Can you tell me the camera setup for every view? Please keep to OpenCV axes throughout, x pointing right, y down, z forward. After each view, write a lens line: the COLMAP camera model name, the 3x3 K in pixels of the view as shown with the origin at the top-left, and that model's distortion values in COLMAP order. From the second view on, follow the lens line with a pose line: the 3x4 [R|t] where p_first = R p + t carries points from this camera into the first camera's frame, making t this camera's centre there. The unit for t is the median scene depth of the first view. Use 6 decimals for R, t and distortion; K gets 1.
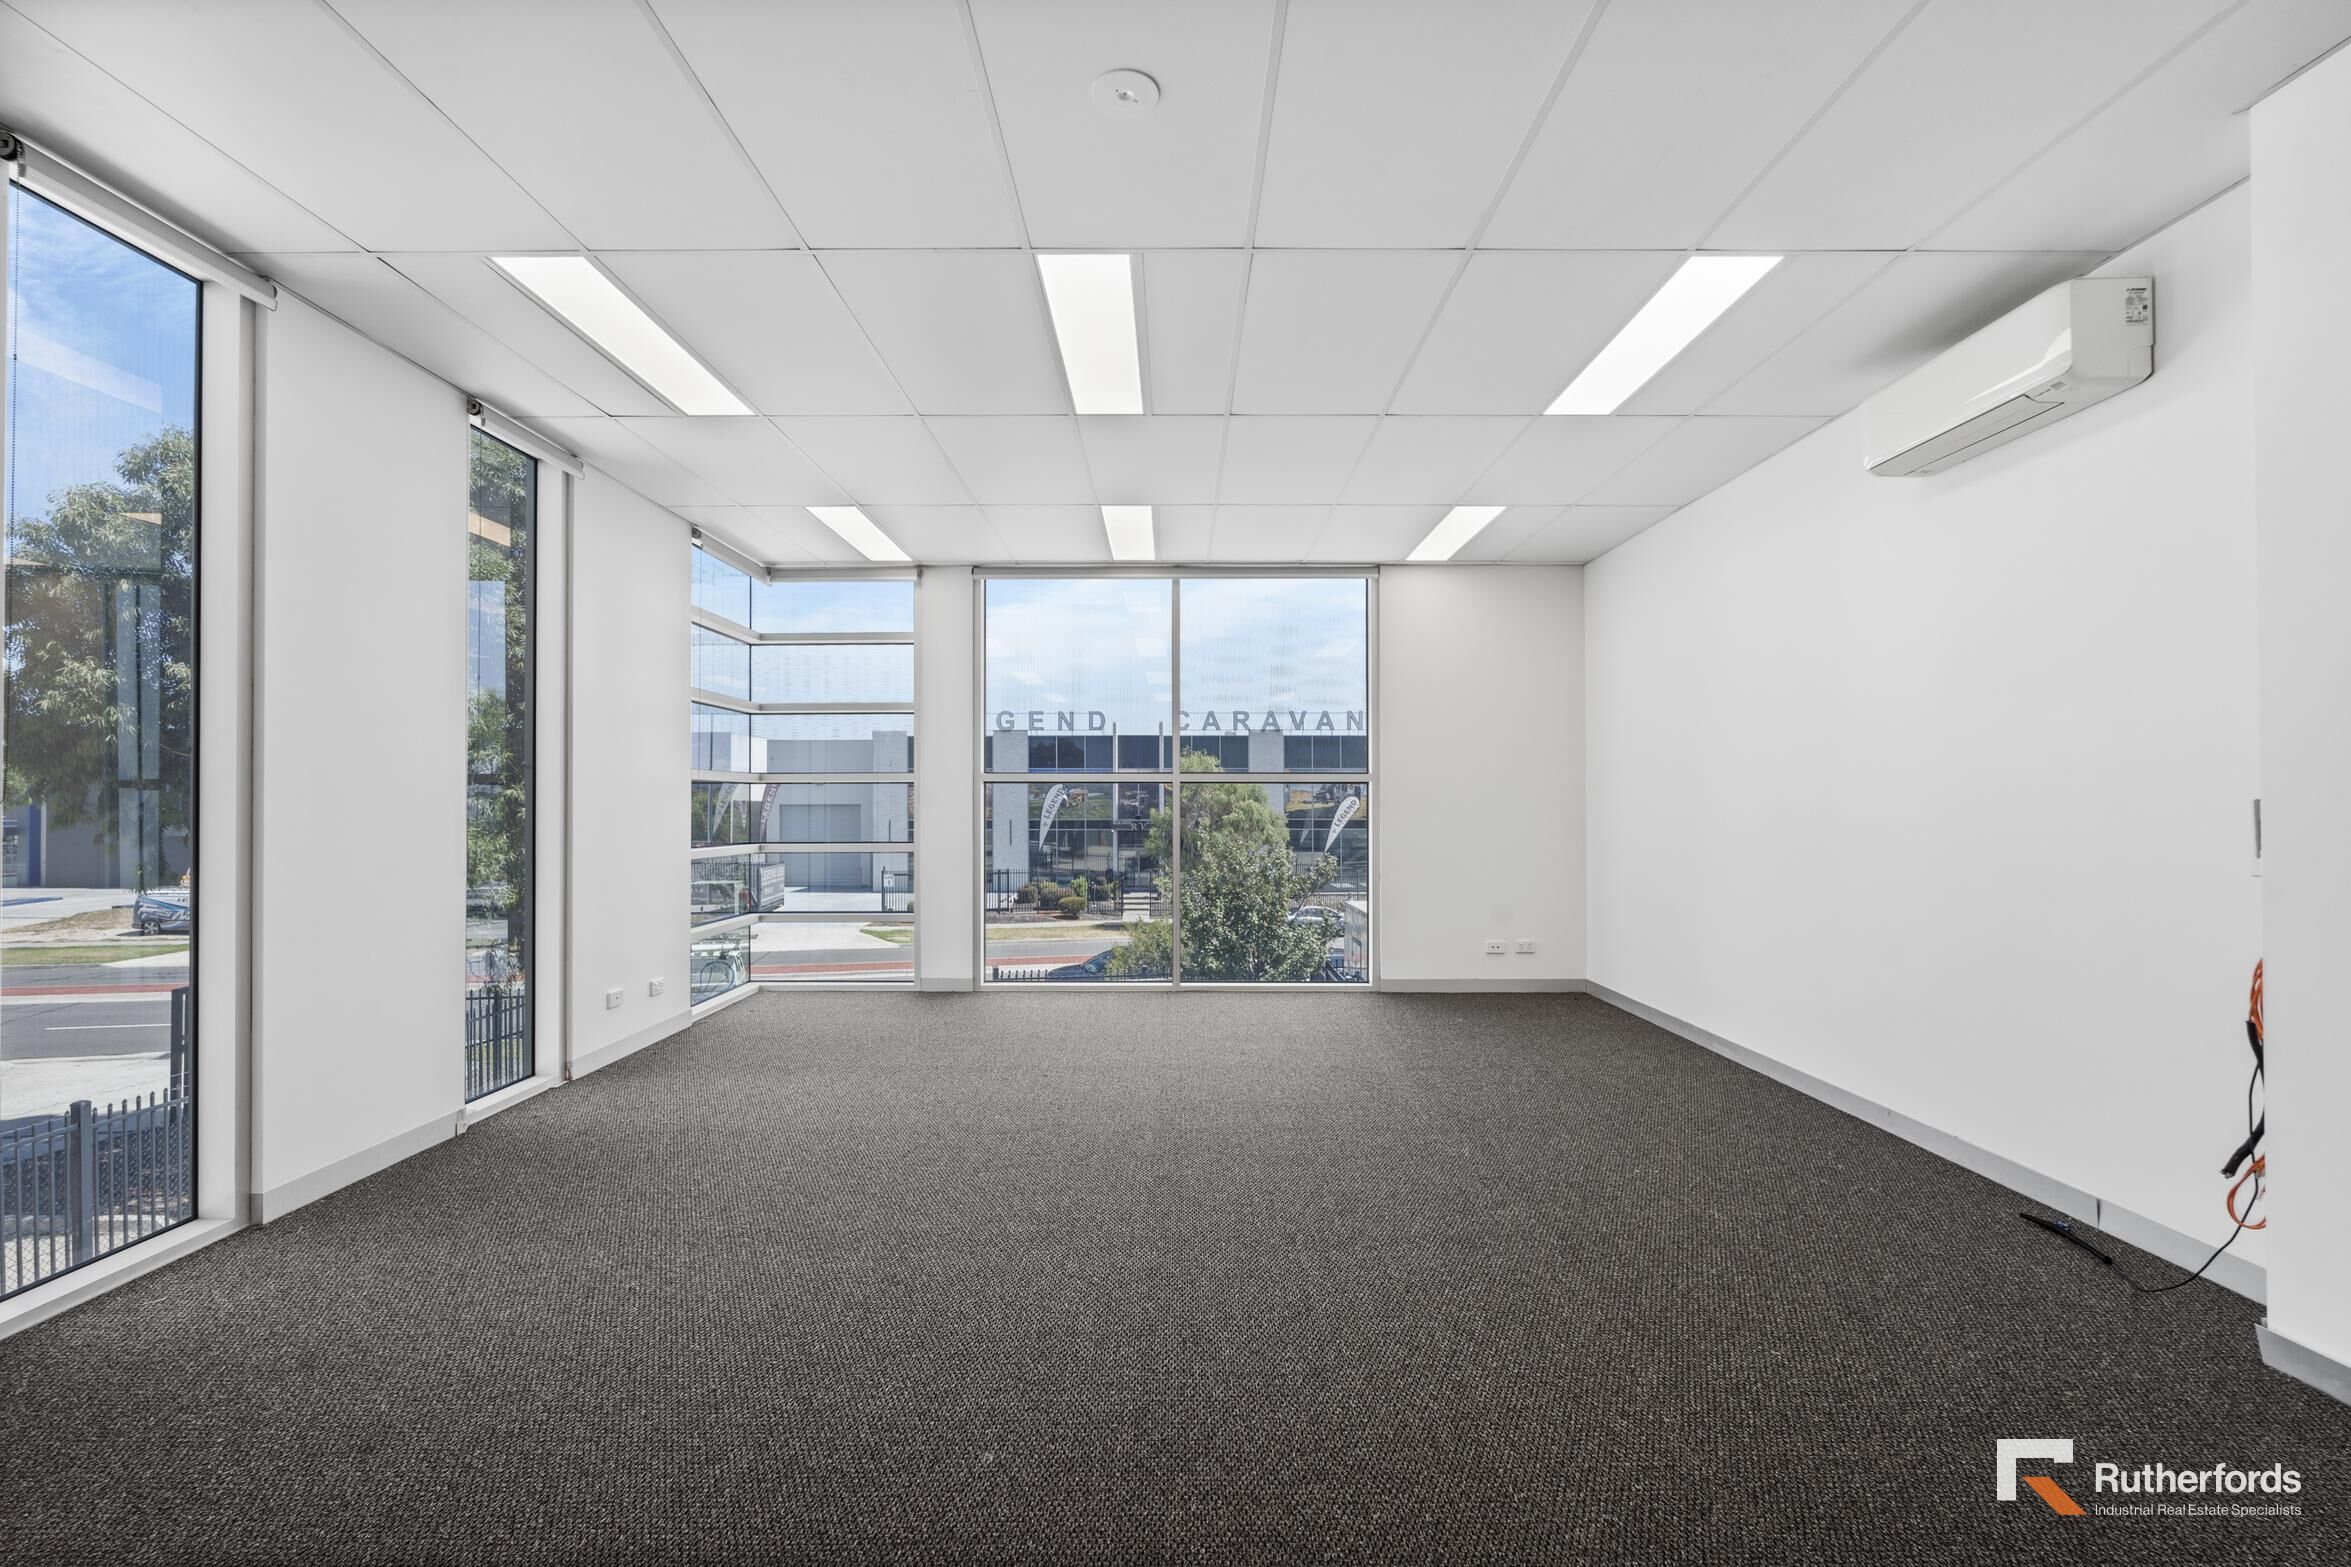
lens RADIAL K [[1042.3, 0, 1158.9], [0, 1042.3, 787.4], [0, 0, 1]] dist [-0.002821, -0.000383]
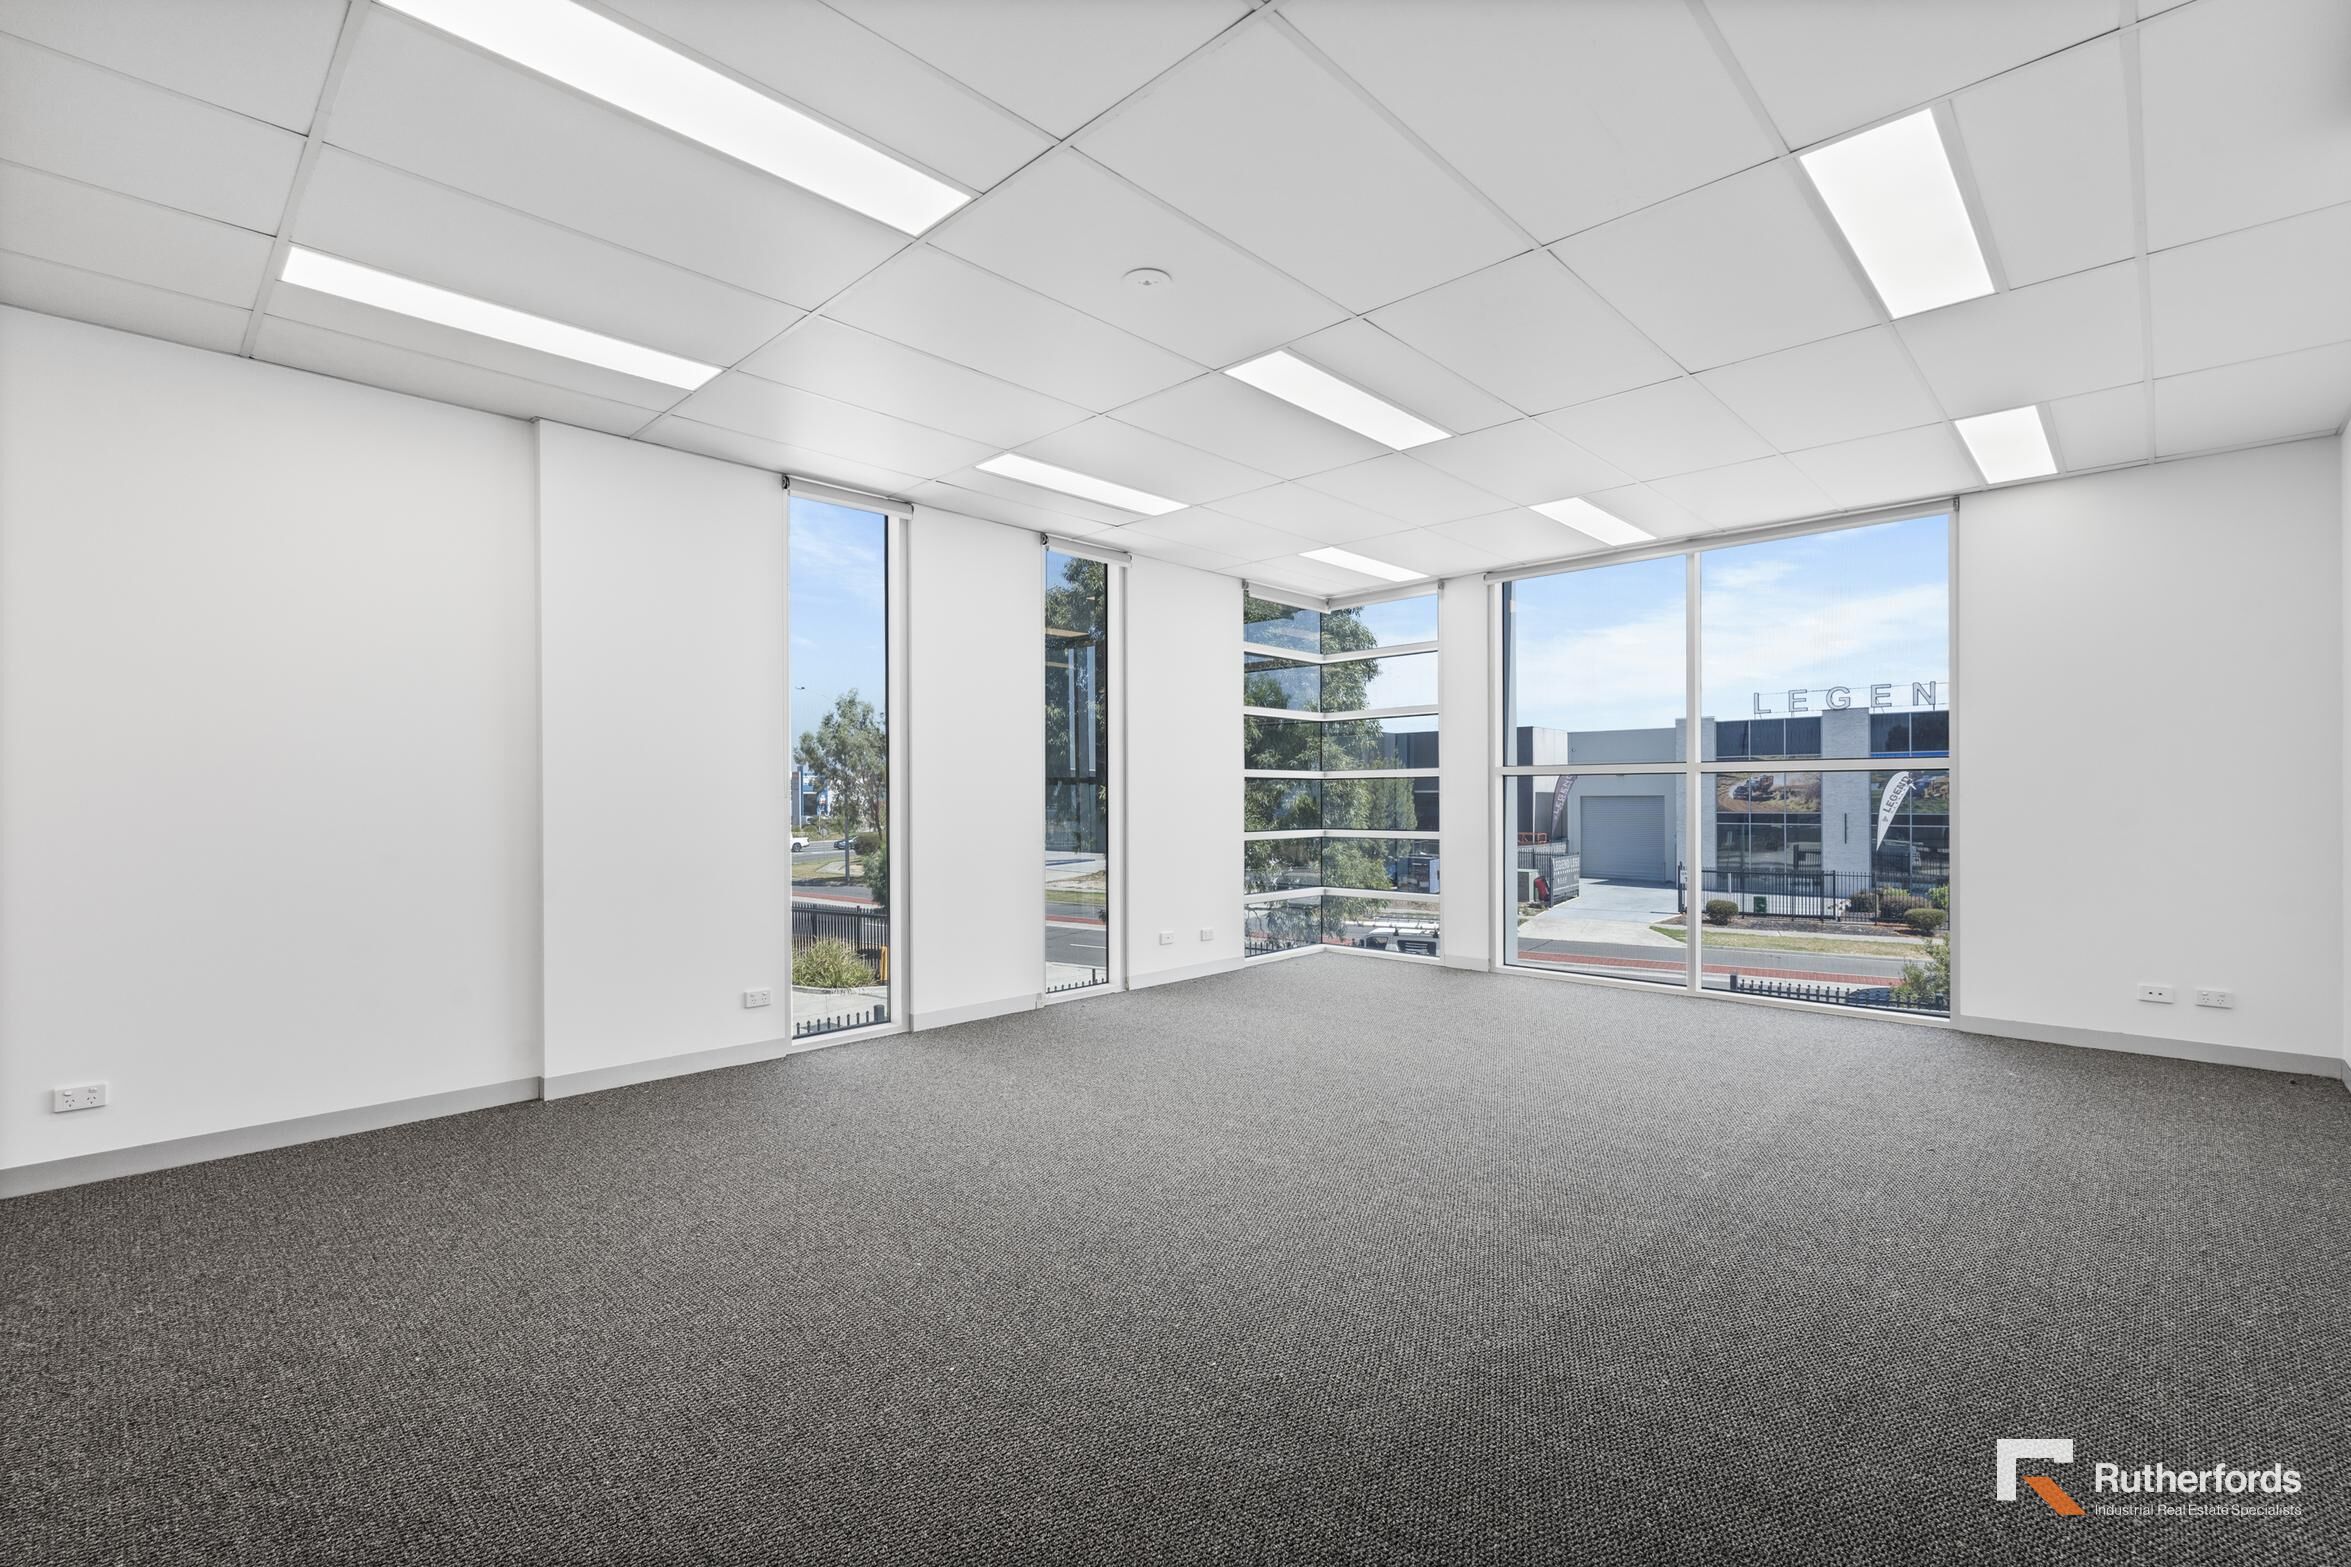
lens RADIAL K [[1042.3, 0, 1164.3], [0, 1042.3, 794.4], [0, 0, 1]] dist [-0.002821, -0.000383]
pose [[0.719293, -0.002441, -0.694703, 0.153451], [0.012843, 0.999870, 0.009785, -0.000469], [0.694589, -0.015960, 0.719230, 0.002587]]
